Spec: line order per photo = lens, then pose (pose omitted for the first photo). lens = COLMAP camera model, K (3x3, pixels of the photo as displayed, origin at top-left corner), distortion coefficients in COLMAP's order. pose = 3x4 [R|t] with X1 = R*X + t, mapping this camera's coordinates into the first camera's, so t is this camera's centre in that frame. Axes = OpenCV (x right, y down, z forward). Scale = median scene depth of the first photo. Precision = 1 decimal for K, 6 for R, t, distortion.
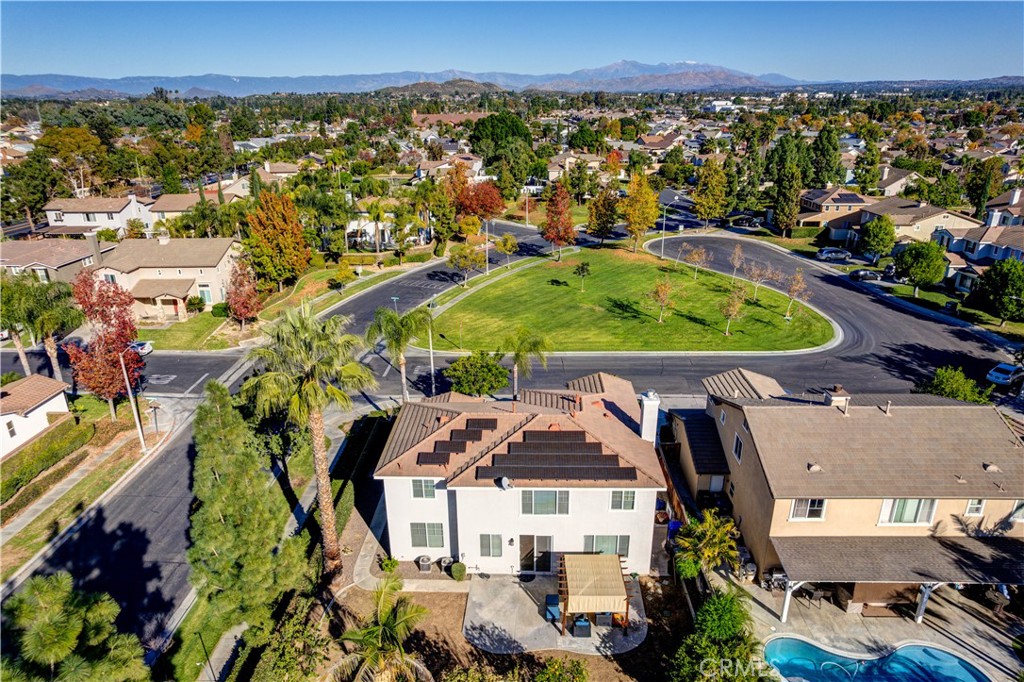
lens RADIAL K [[655.1, 0, 512.4], [0, 655.1, 350.6], [0, 0, 1]] dist [-0.073673, 0.063860]
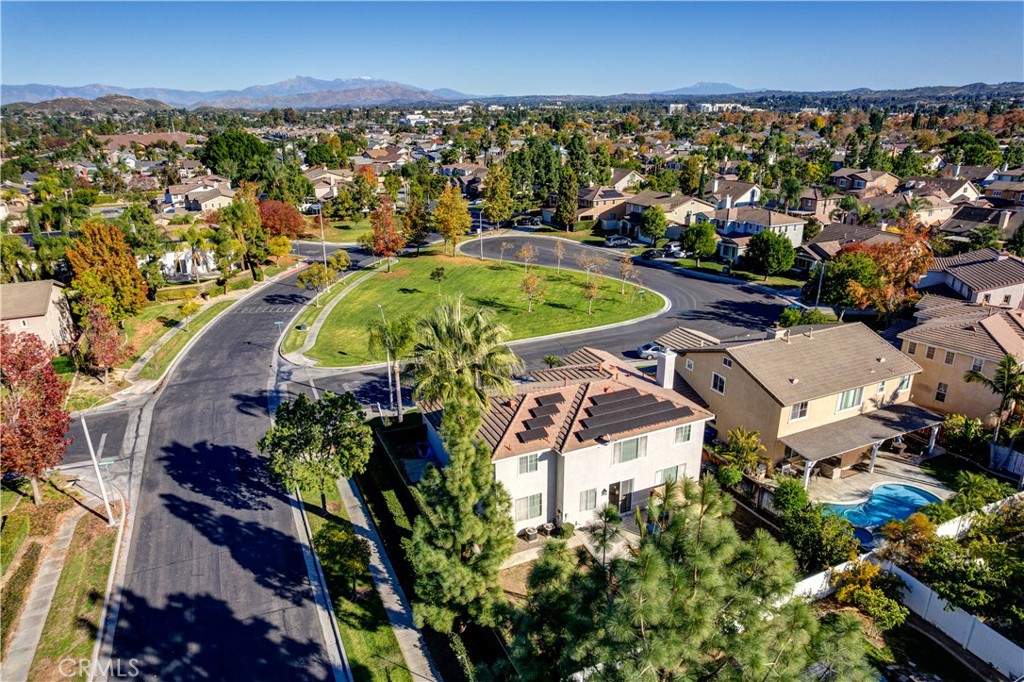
lens RADIAL K [[655.1, 0, 512.4], [0, 655.1, 350.6], [0, 0, 1]] dist [-0.073673, 0.063860]
pose [[0.899309, -0.152556, 0.409841, -0.263471], [0.161039, 0.986849, 0.013973, 0.001612], [-0.406583, 0.053435, 0.912050, -0.001268]]
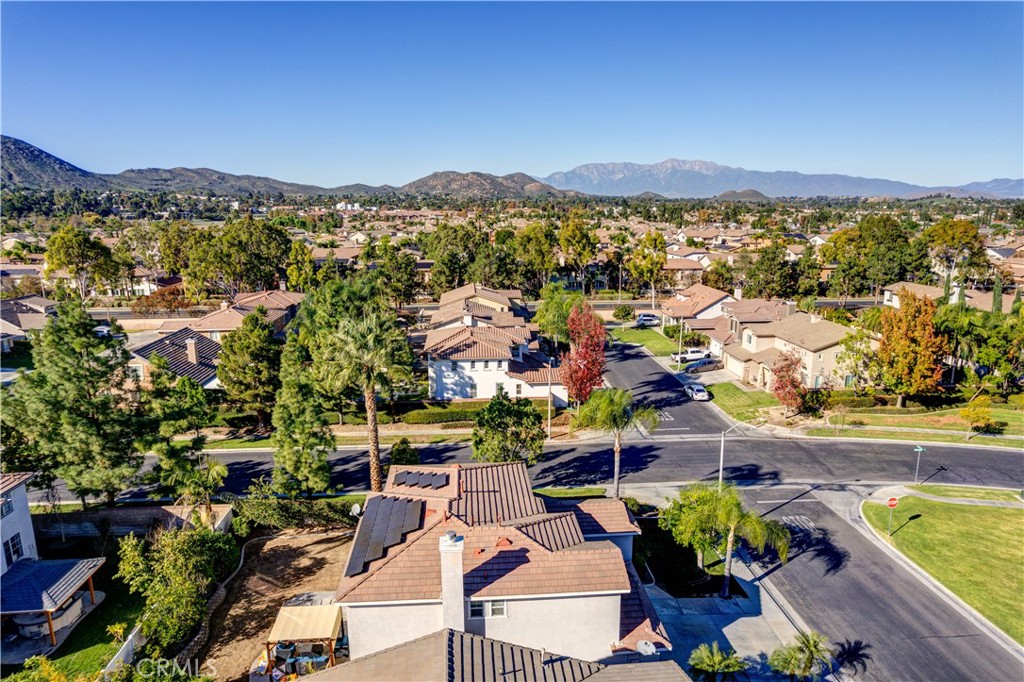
lens RADIAL K [[655.1, 0, 512.4], [0, 655.1, 350.6], [0, 0, 1]] dist [-0.073673, 0.063860]
pose [[0.103105, 0.223726, -0.969183, 0.433508], [-0.357934, 0.917447, 0.173706, -0.138538], [0.928037, 0.328993, 0.174673, 0.410190]]
